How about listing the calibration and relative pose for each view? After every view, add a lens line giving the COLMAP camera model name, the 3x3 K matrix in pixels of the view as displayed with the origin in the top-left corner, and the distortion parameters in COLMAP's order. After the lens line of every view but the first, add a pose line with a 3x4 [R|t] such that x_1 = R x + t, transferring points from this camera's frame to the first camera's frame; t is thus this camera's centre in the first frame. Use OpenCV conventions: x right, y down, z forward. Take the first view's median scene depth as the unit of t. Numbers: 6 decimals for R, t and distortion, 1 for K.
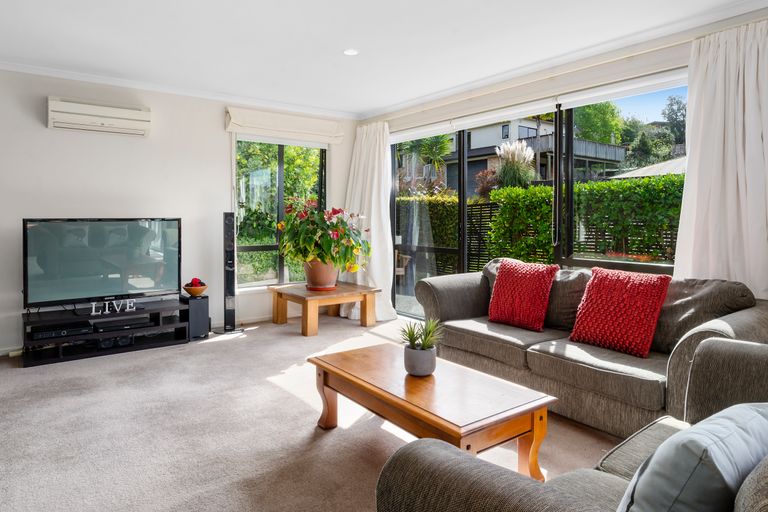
lens RADIAL K [[488.1, 0, 386.4], [0, 488.1, 226.9], [0, 0, 1]] dist [-0.001519, -0.000174]
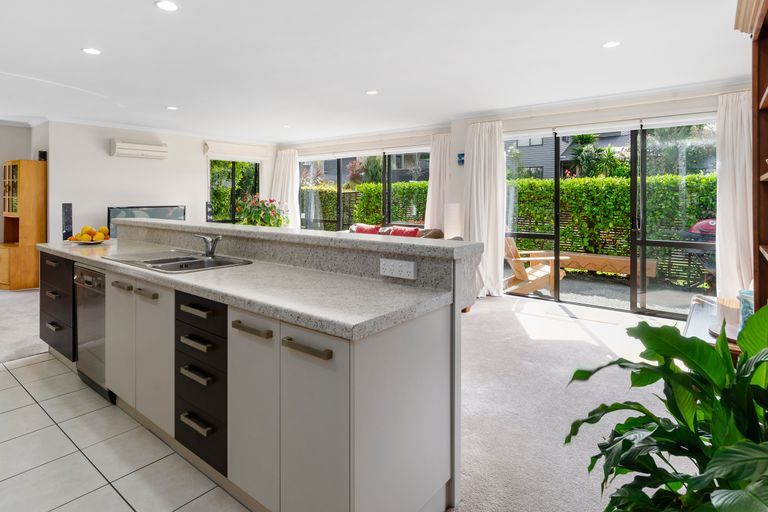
lens RADIAL K [[427.9, 0, 387.8], [0, 427.9, 203.6], [0, 0, 1]] dist [-0.001603, -0.000495]
pose [[0.962433, -0.005418, 0.271465, -0.122014], [0.005319, 0.999985, 0.001101, -0.021134], [-0.271467, 0.000385, 0.962448, -0.692965]]
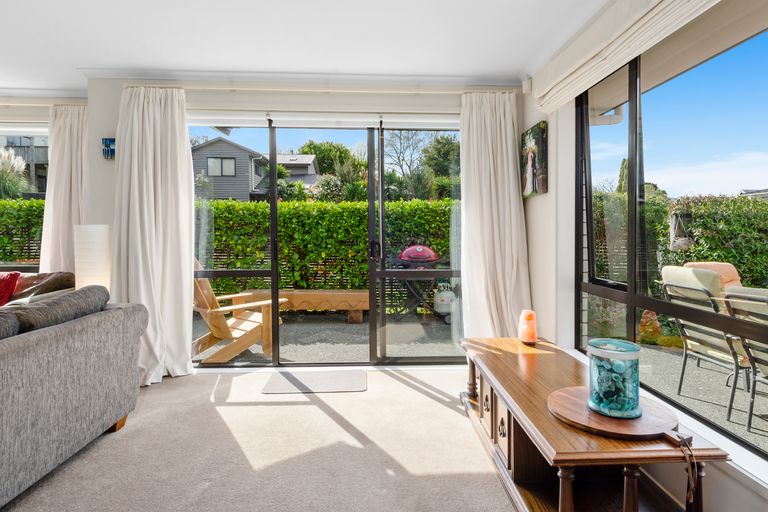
lens RADIAL K [[410.9, 0, 395.9], [0, 410.9, 249.1], [0, 0, 1]] dist [0.000095, -0.000945]
pose [[0.542079, -0.032998, 0.839680, 0.104217], [0.012846, 0.999437, 0.030983, 0.006052], [-0.840230, -0.006008, 0.542197, -0.321479]]
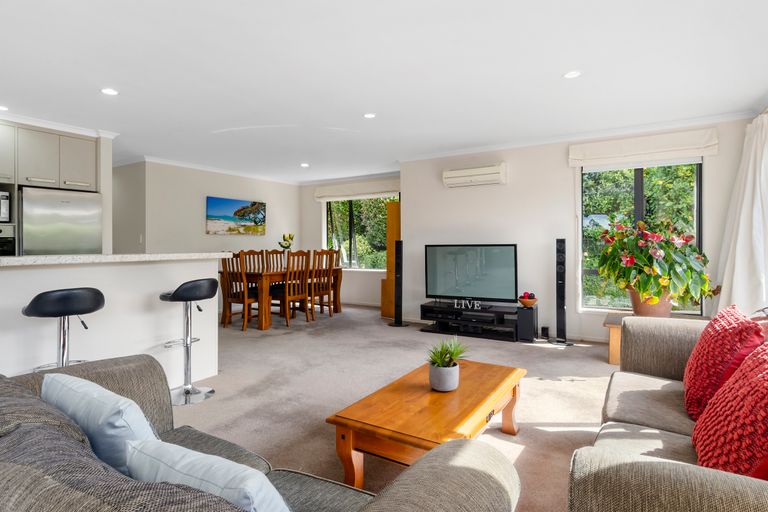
lens RADIAL K [[410.9, 0, 395.9], [0, 410.9, 249.1], [0, 0, 1]] dist [0.000095, -0.000945]
pose [[0.387000, 0.008369, -0.922042, 0.430154], [-0.007431, 0.999955, 0.005958, -0.008147], [0.922050, 0.004546, 0.387044, 0.276196]]
